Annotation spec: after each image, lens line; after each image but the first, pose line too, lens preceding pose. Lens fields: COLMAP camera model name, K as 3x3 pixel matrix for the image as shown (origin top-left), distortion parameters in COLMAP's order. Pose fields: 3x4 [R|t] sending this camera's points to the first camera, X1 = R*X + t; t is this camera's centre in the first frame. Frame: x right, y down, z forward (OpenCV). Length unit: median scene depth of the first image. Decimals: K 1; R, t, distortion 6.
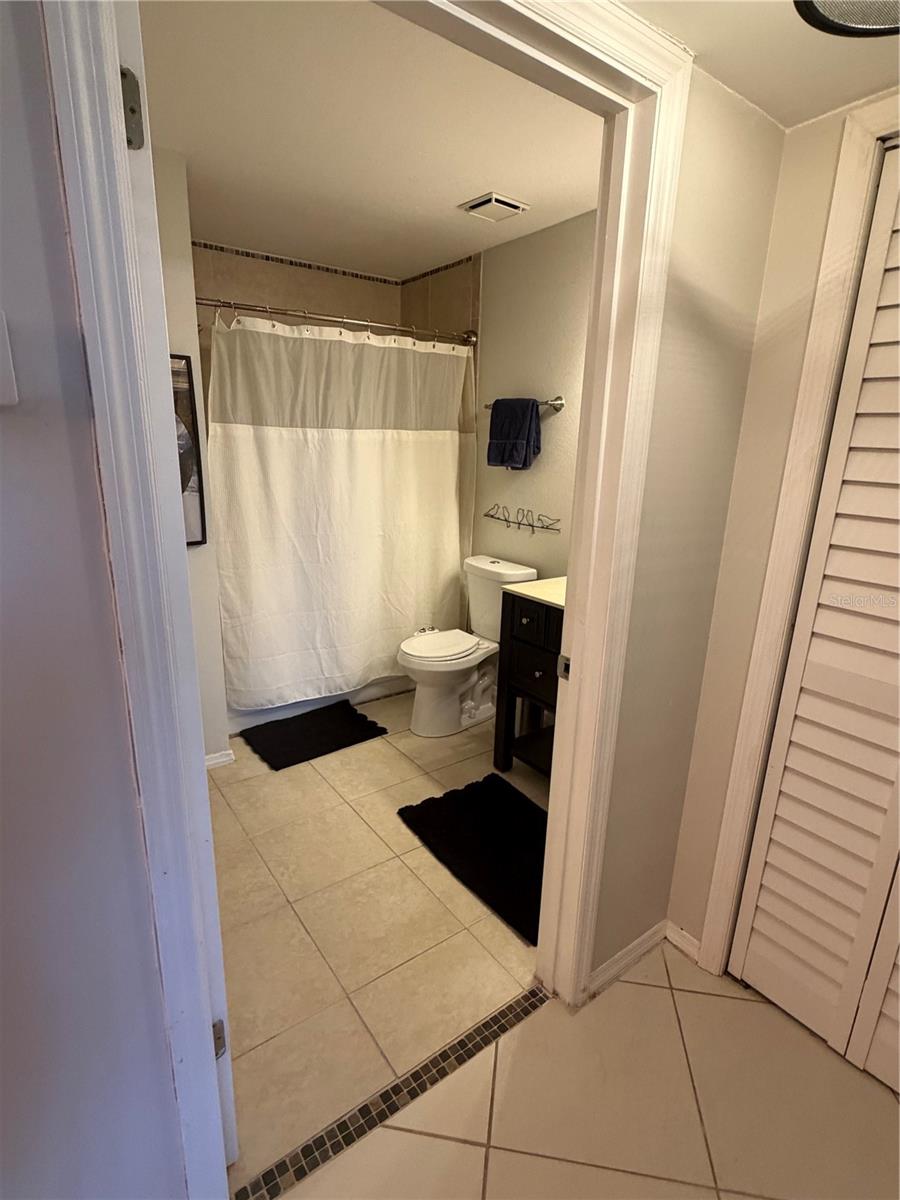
lens RADIAL K [[605.8, 0, 449.3], [0, 605.8, 597.6], [0, 0, 1]] dist [0.000153, -0.002108]
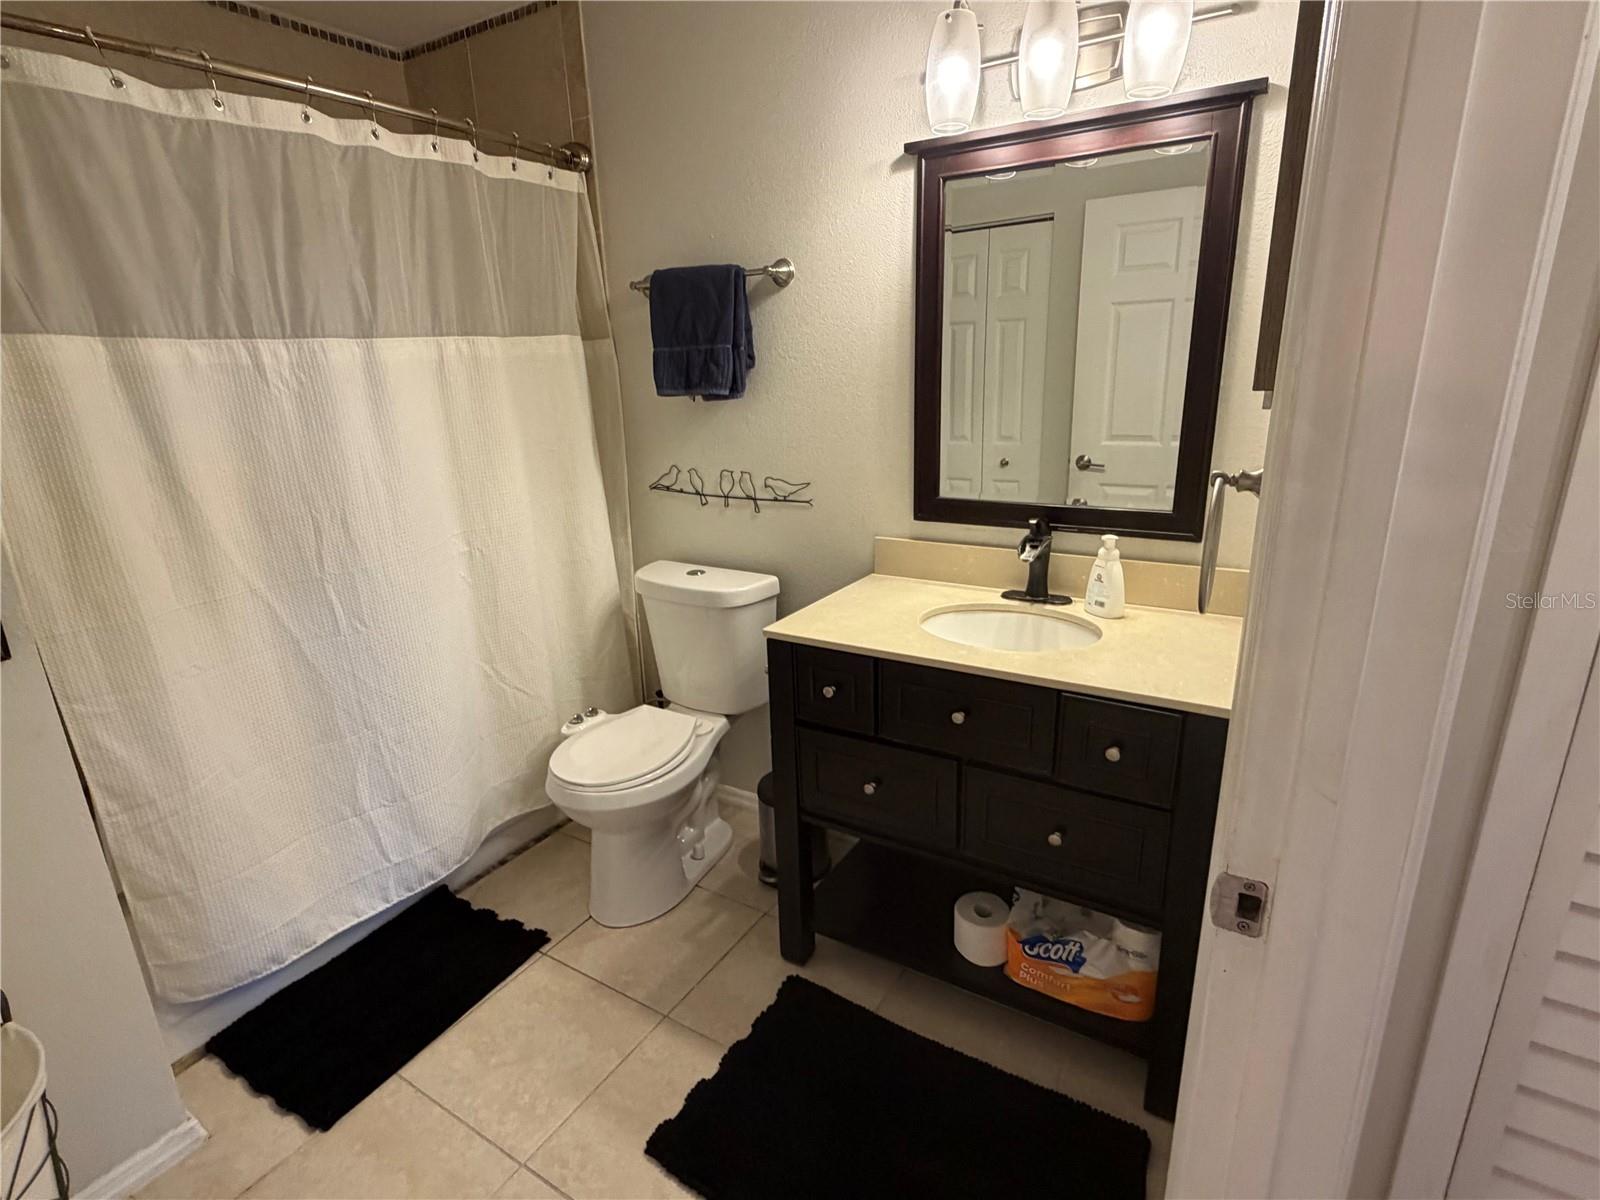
lens RADIAL K [[807.7, 0, 805.9], [0, 807.7, 595.6], [0, 0, 1]] dist [0.000153, -0.002108]
pose [[0.923458, -0.159872, 0.348806, -0.096522], [0.149618, 0.987138, 0.056334, -0.068016], [-0.353326, 0.000165, 0.935500, 0.300562]]
